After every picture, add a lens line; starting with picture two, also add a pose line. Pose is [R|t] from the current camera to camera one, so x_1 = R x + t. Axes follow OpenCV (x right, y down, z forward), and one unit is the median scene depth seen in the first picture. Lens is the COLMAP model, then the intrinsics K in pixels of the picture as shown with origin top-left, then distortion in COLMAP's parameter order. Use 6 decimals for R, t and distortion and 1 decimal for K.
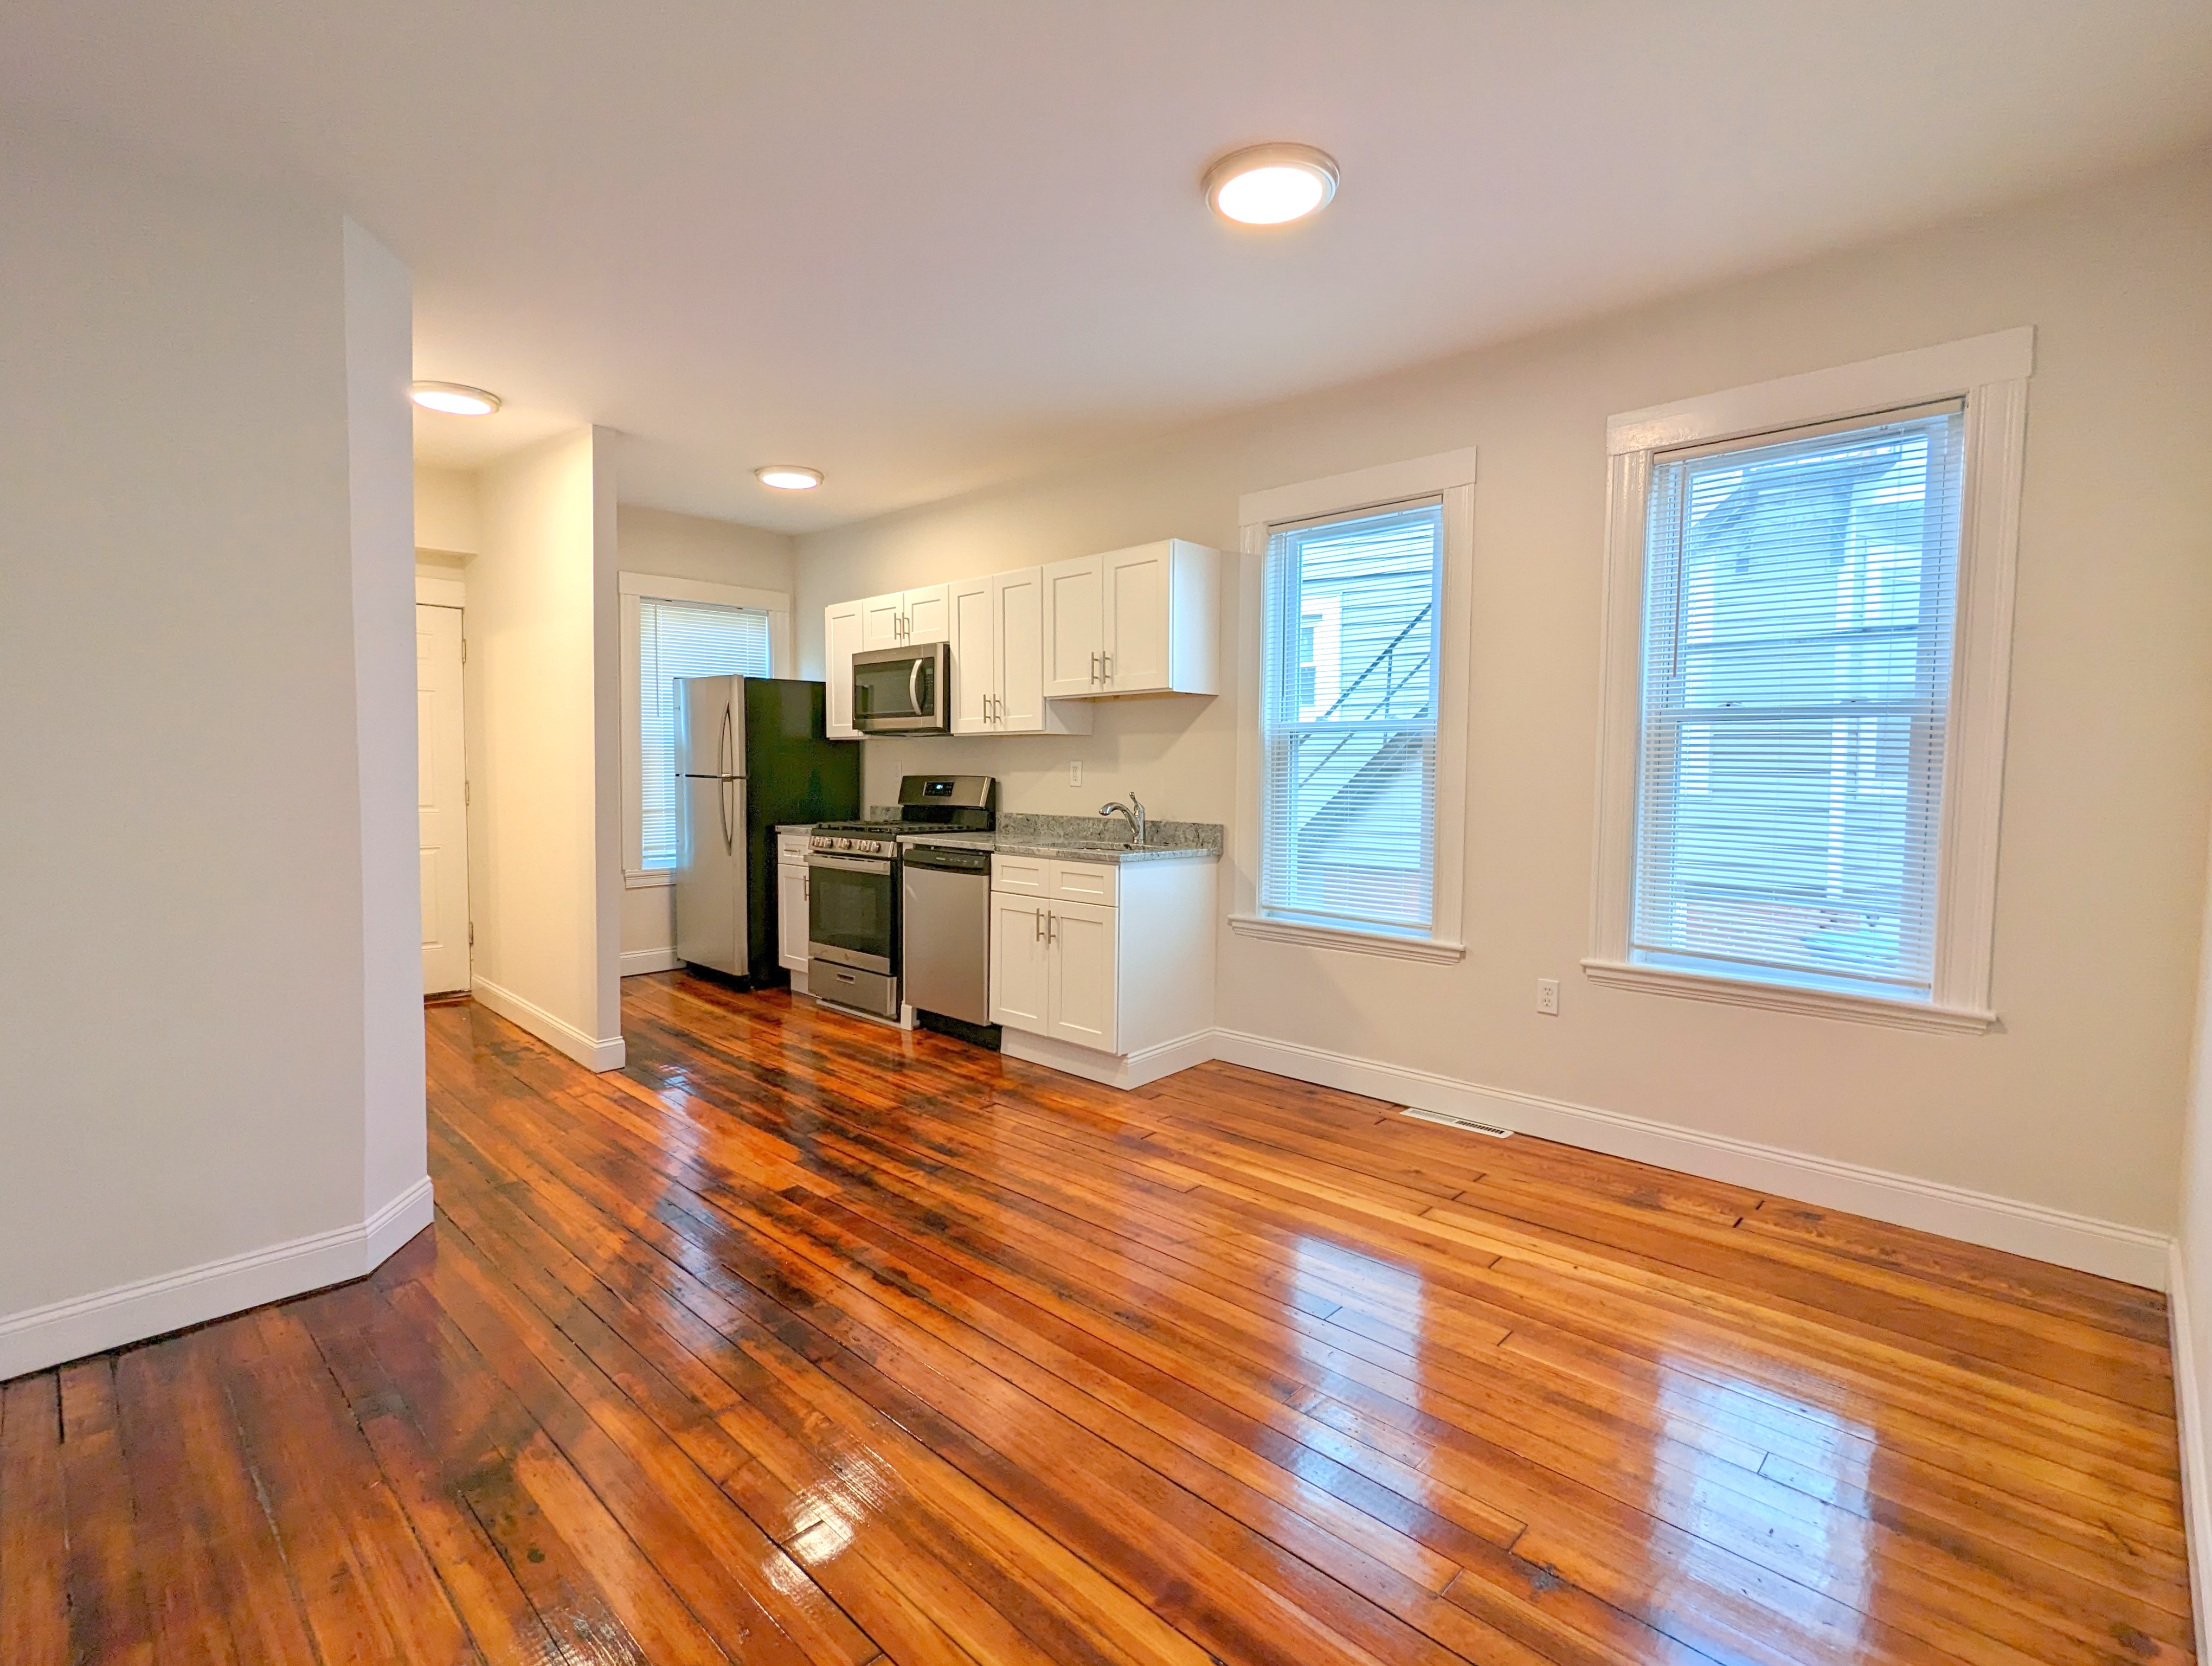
lens RADIAL K [[1064.6, 0, 1106.0], [0, 1064.6, 833.0], [0, 0, 1]] dist [0.001316, 0.000107]
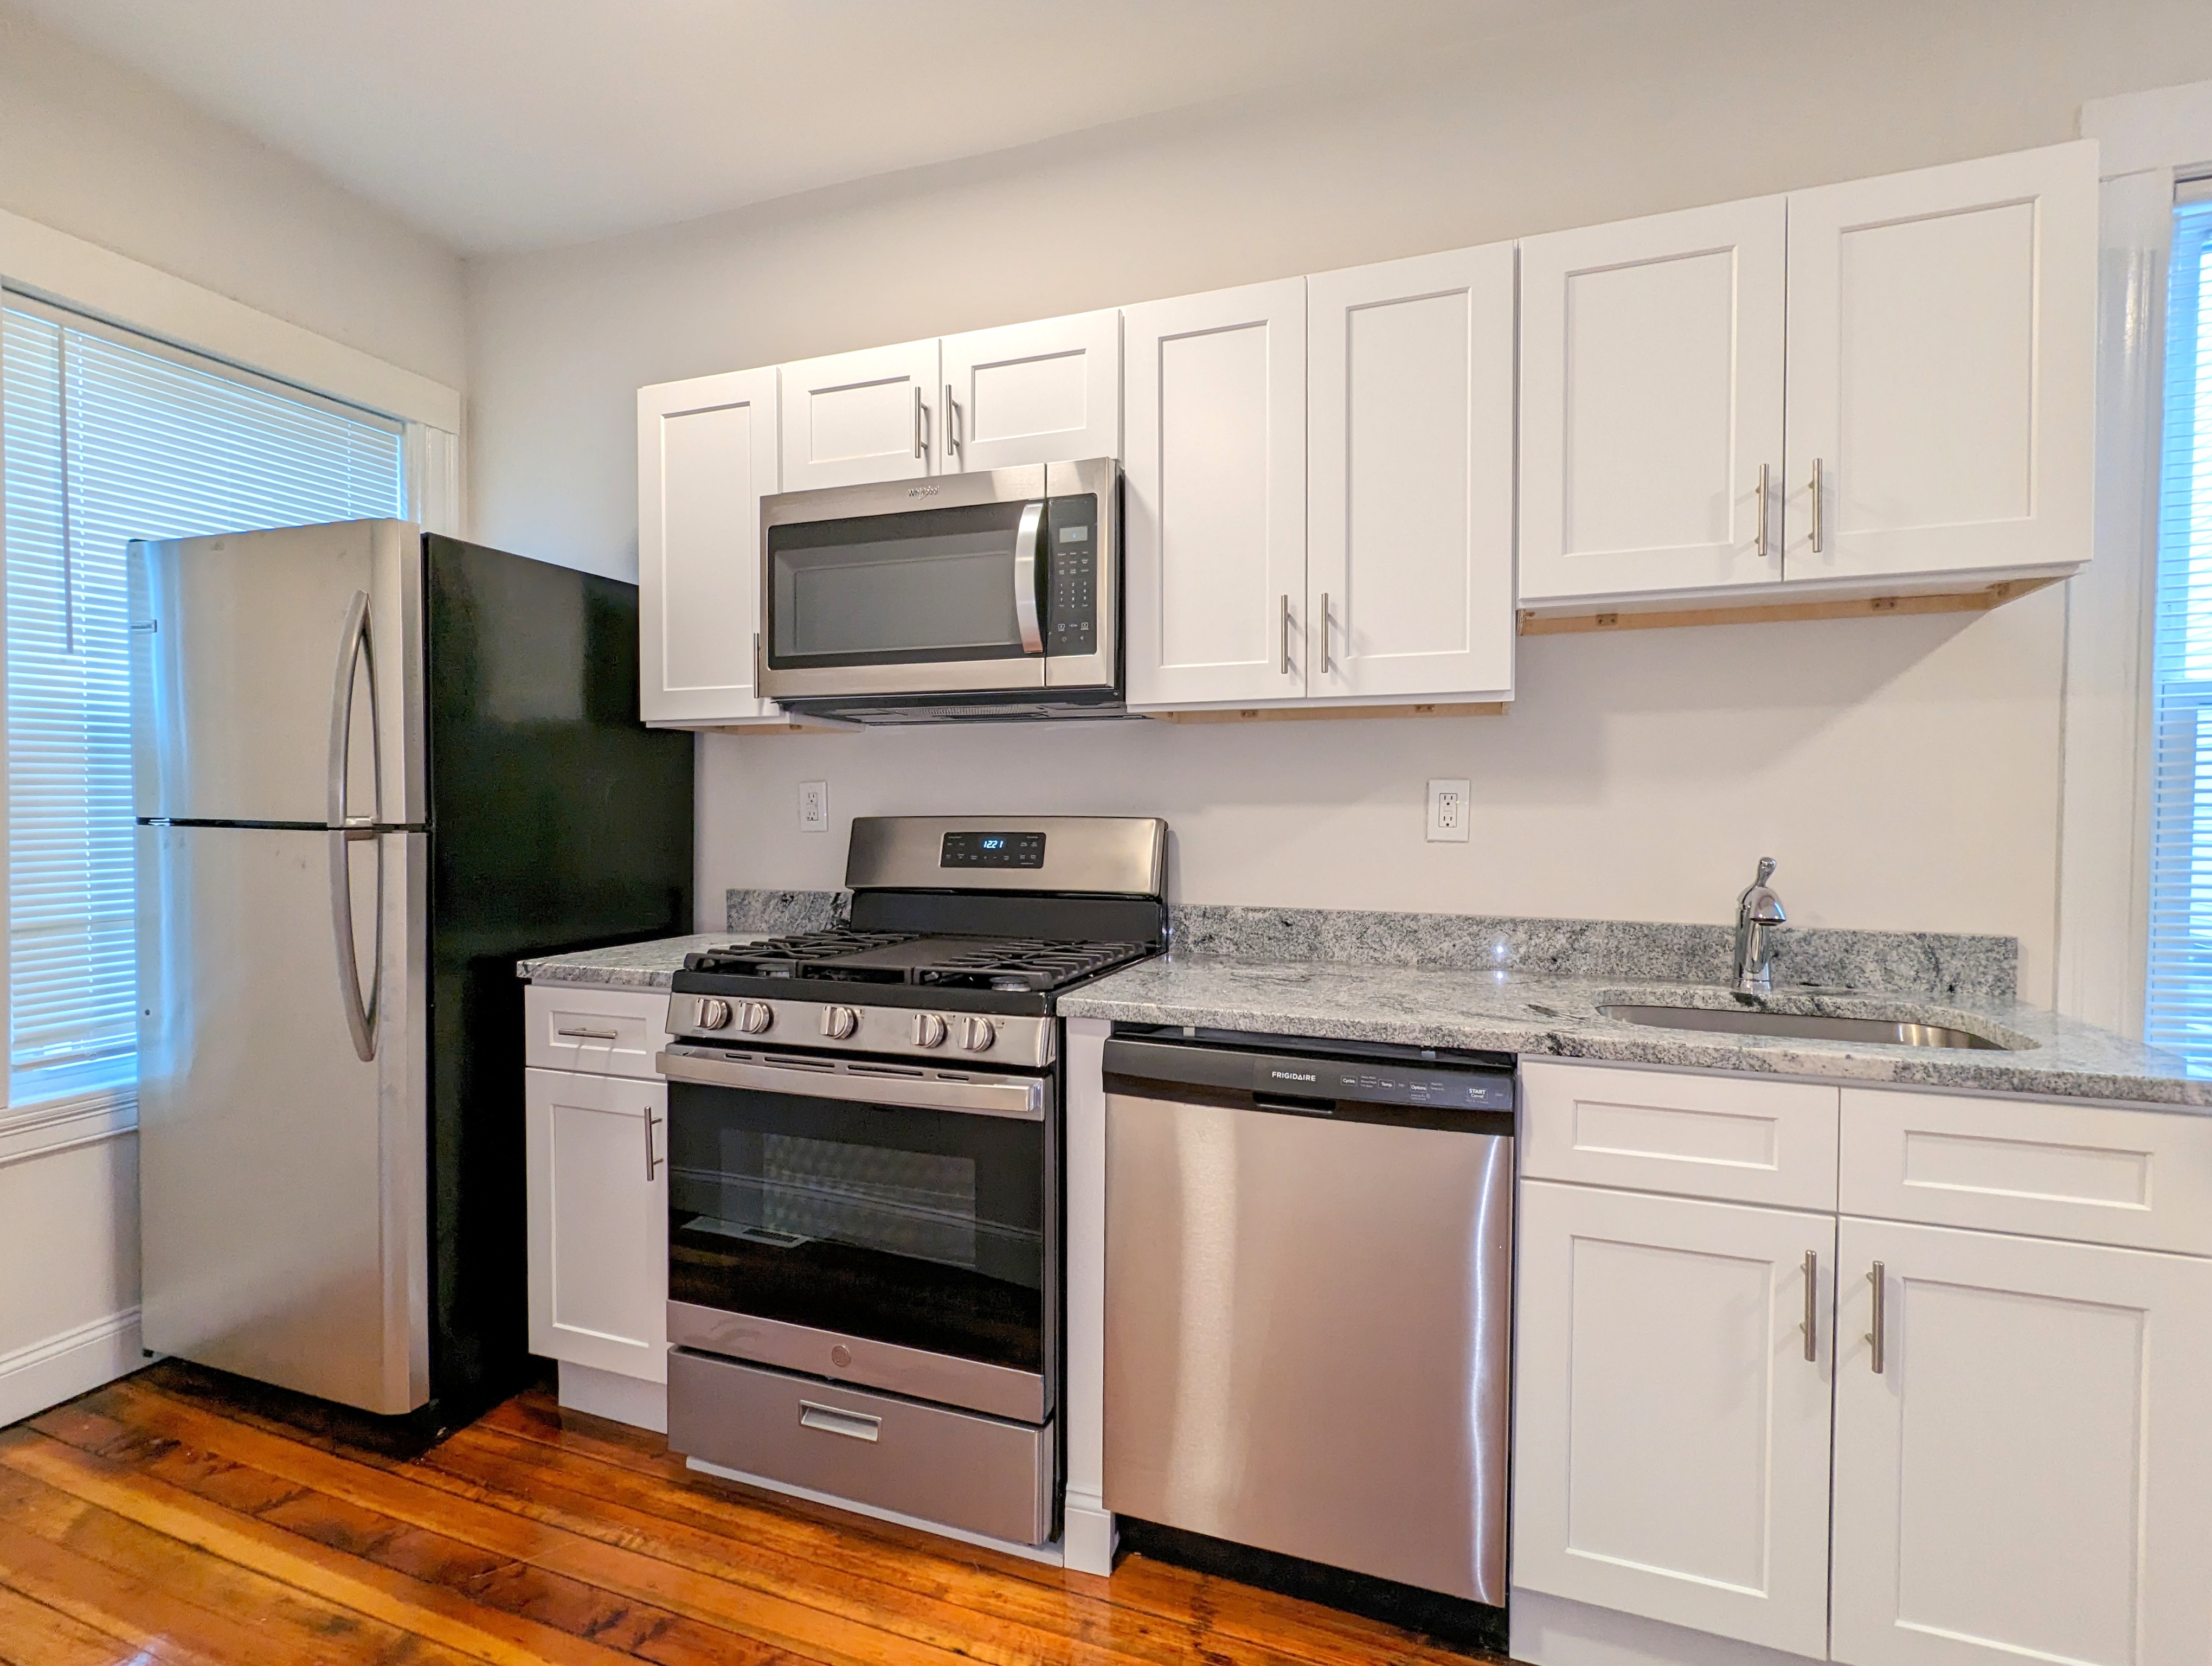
lens RADIAL K [[1087.1, 0, 1106.0], [0, 1087.1, 833.0], [0, 0, 1]] dist [-0.000485, 0.000730]
pose [[0.915172, -0.014492, 0.402802, -0.357649], [0.027727, 0.999250, -0.027044, -0.044692], [-0.402108, 0.035918, 0.914887, 0.760385]]
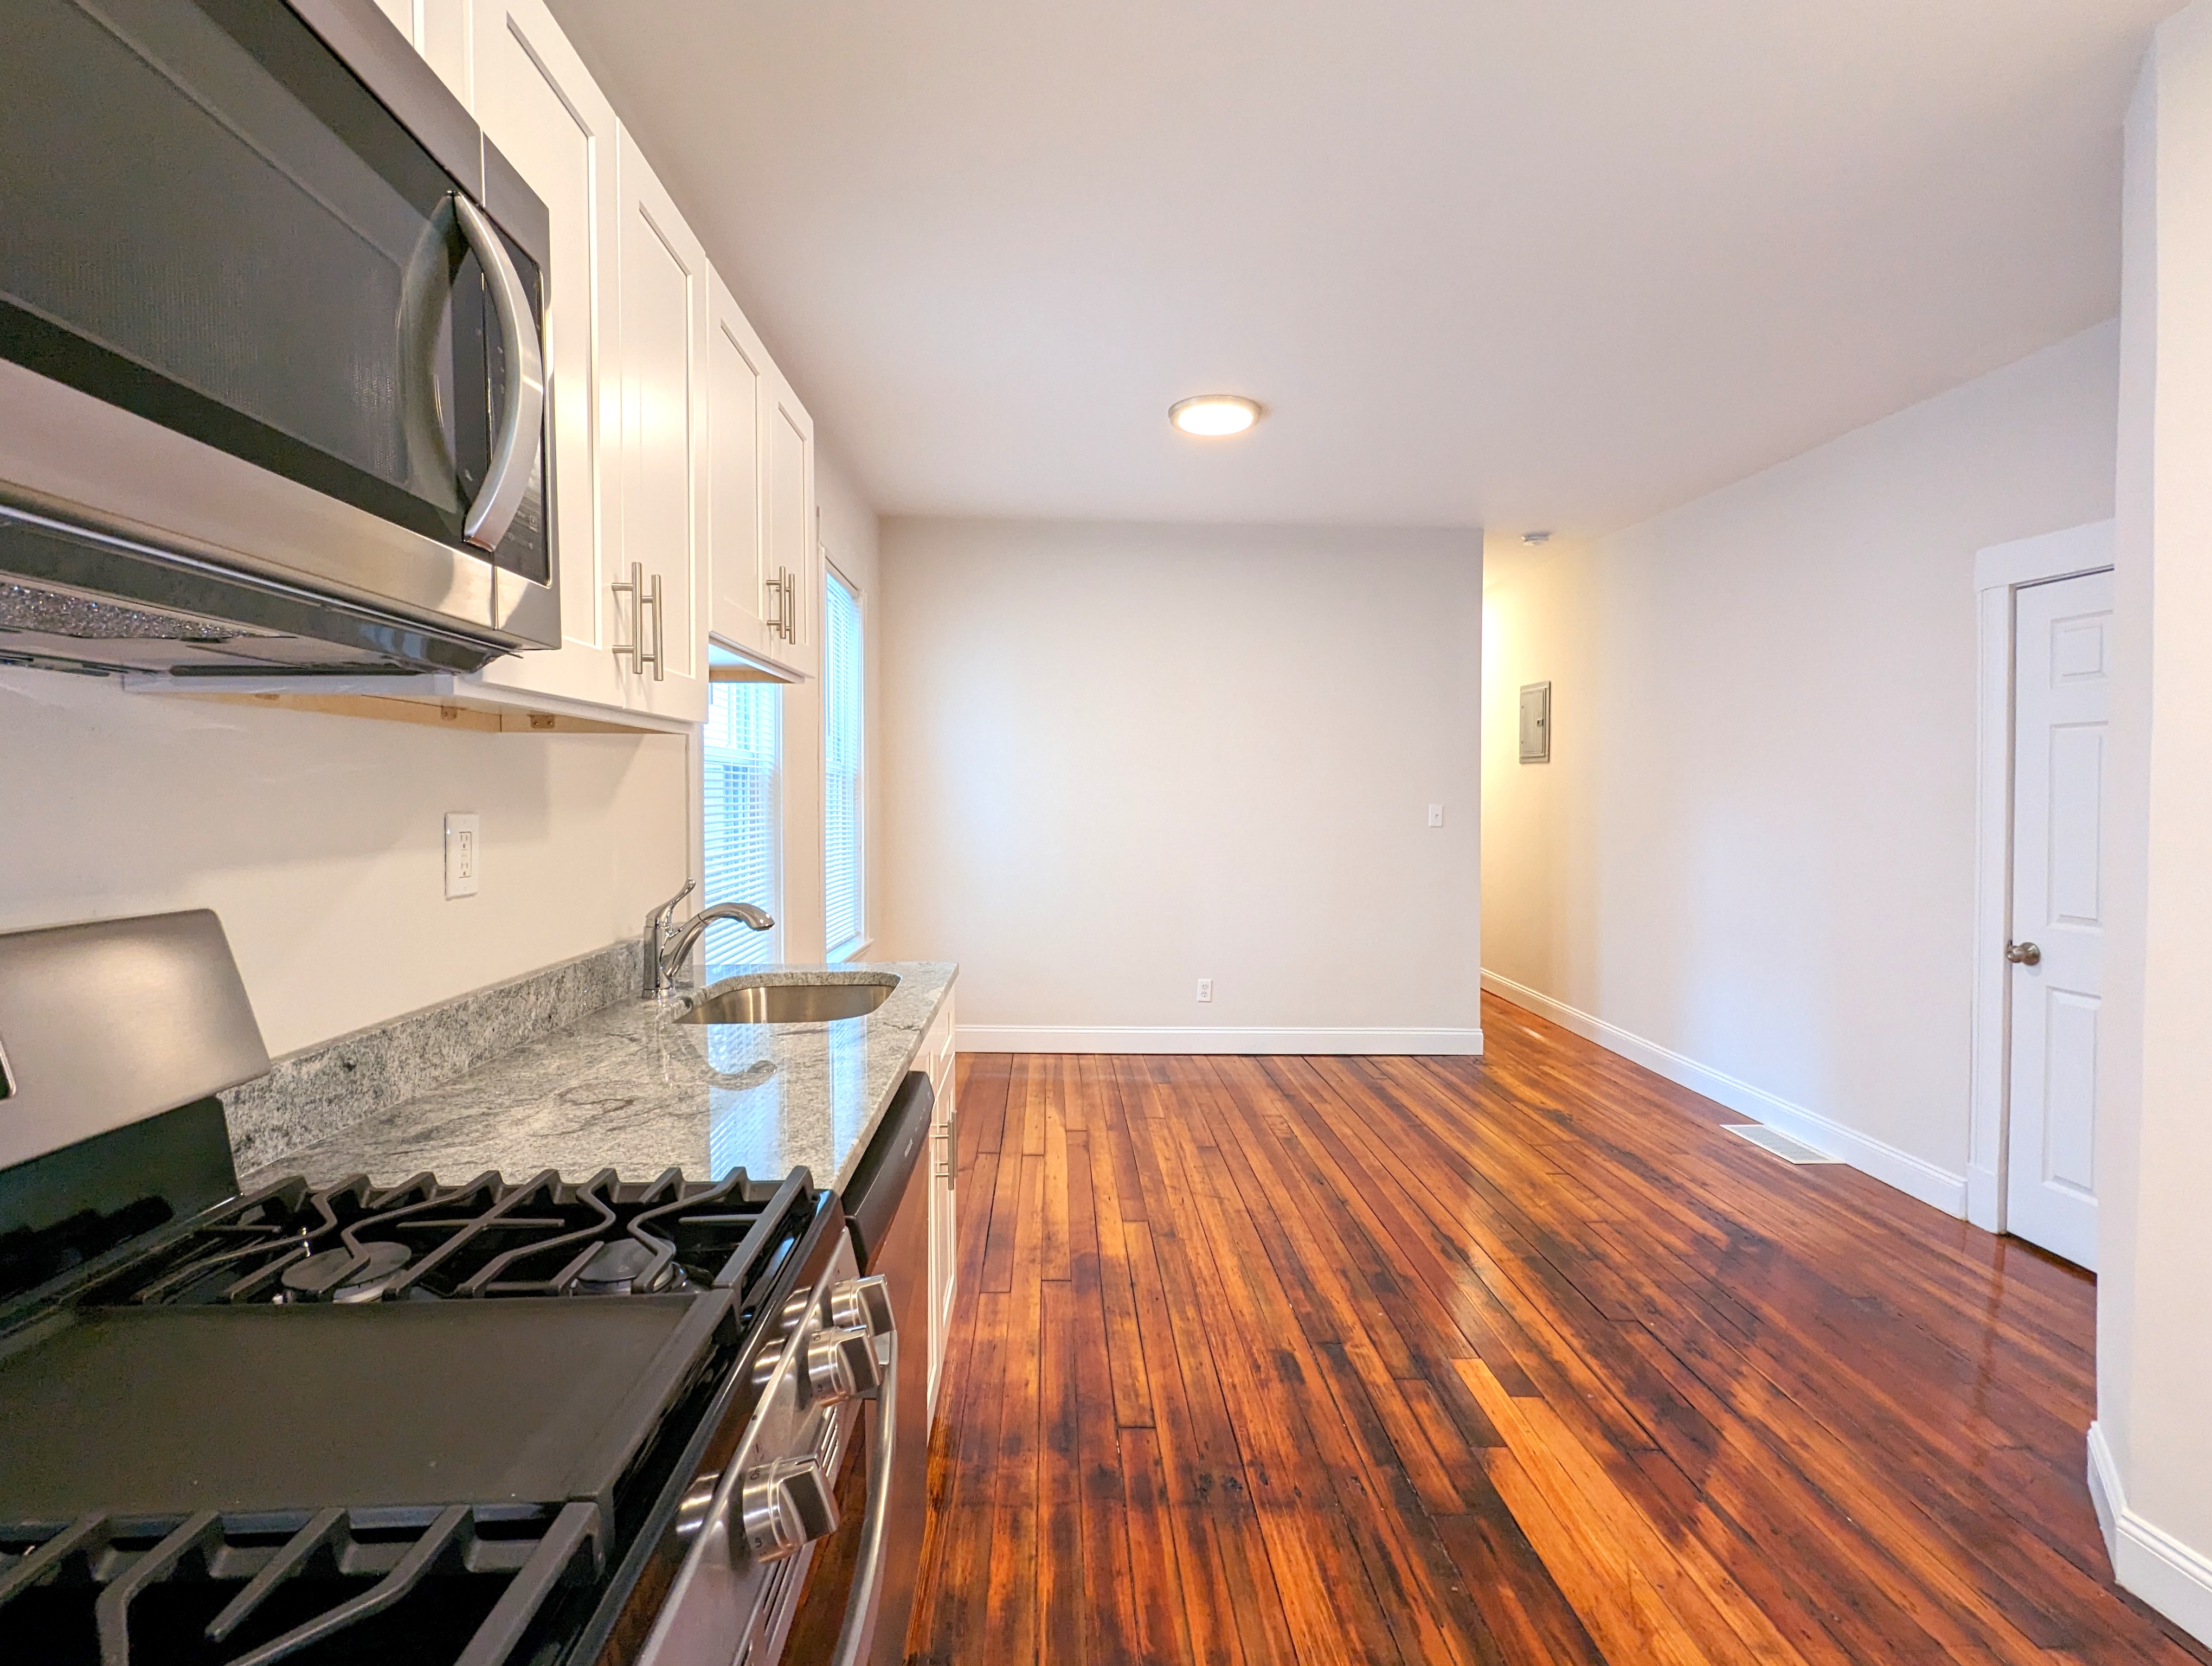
lens RADIAL K [[1064.6, 0, 1106.0], [0, 1064.6, 833.0], [0, 0, 1]] dist [0.001316, 0.000107]
pose [[-0.733621, -0.032150, 0.678798, -0.419036], [0.034880, 0.995782, 0.084860, -0.092430], [-0.678664, 0.085932, -0.729405, 1.241310]]
